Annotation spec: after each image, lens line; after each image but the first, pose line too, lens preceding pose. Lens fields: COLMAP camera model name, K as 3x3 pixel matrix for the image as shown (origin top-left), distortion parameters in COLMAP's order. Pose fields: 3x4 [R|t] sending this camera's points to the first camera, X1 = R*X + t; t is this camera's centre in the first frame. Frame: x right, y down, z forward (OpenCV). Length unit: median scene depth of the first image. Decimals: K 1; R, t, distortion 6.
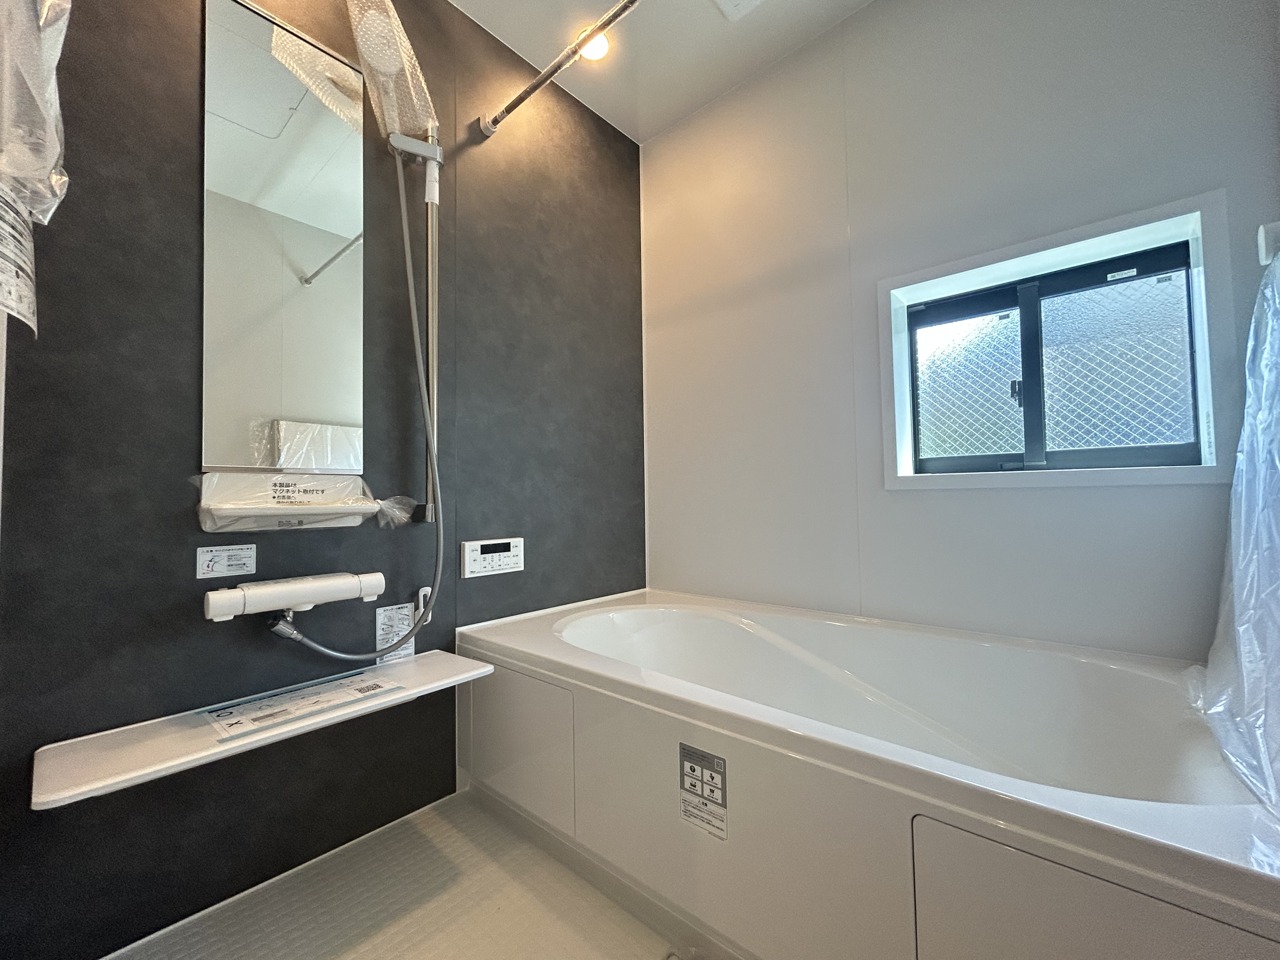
lens RADIAL K [[519.7, 0, 637.2], [0, 519.7, 480.3], [0, 0, 1]] dist [-0.000896, 0.000103]
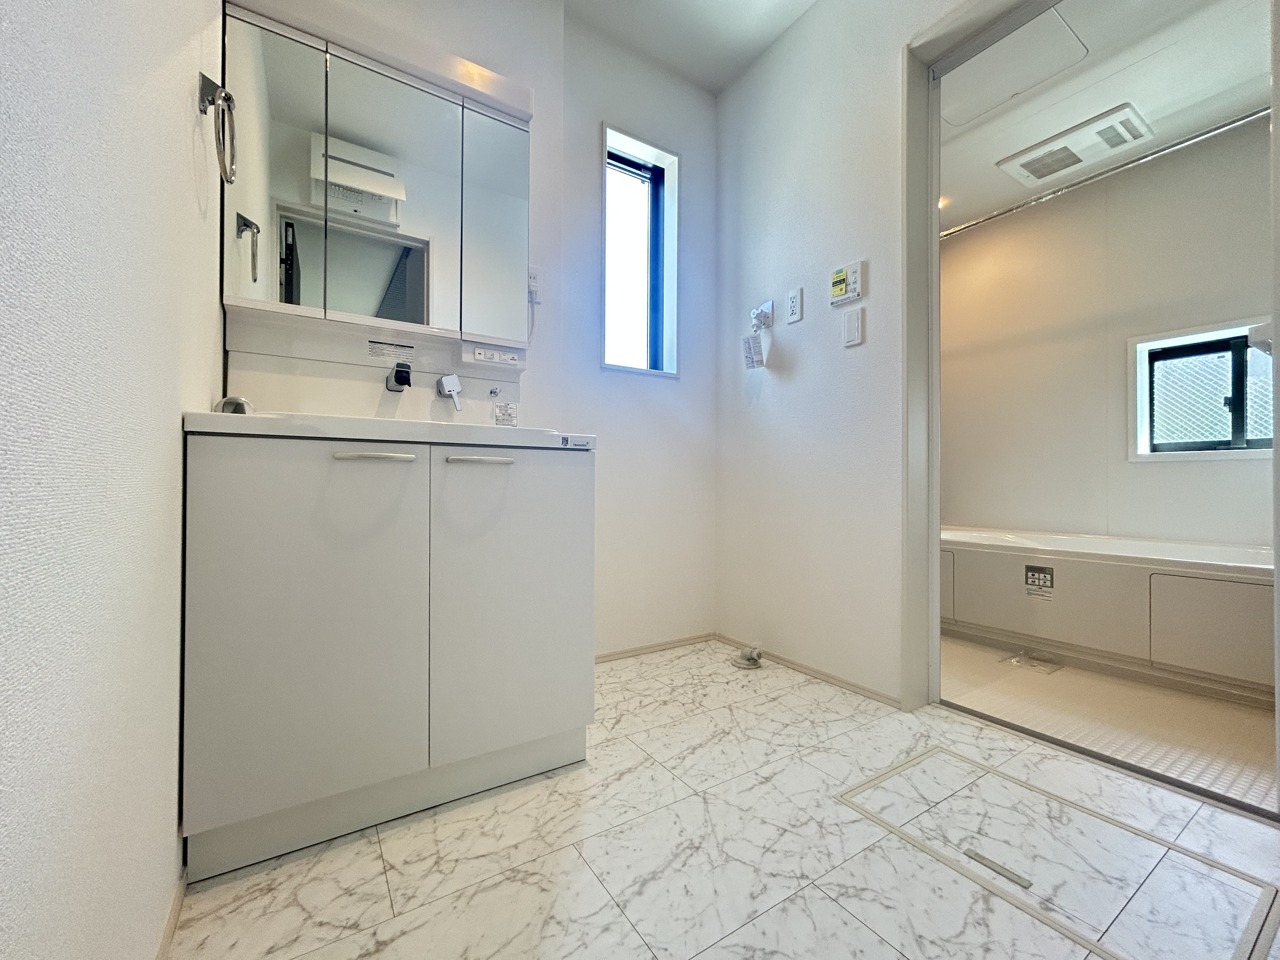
lens RADIAL K [[519.7, 0, 637.2], [0, 519.7, 480.3], [0, 0, 1]] dist [-0.000896, 0.000103]
pose [[0.962851, 0.018380, -0.269405, -0.649949], [-0.012287, 0.999630, 0.024284, 0.061147], [0.269752, -0.020072, 0.962721, -1.136189]]
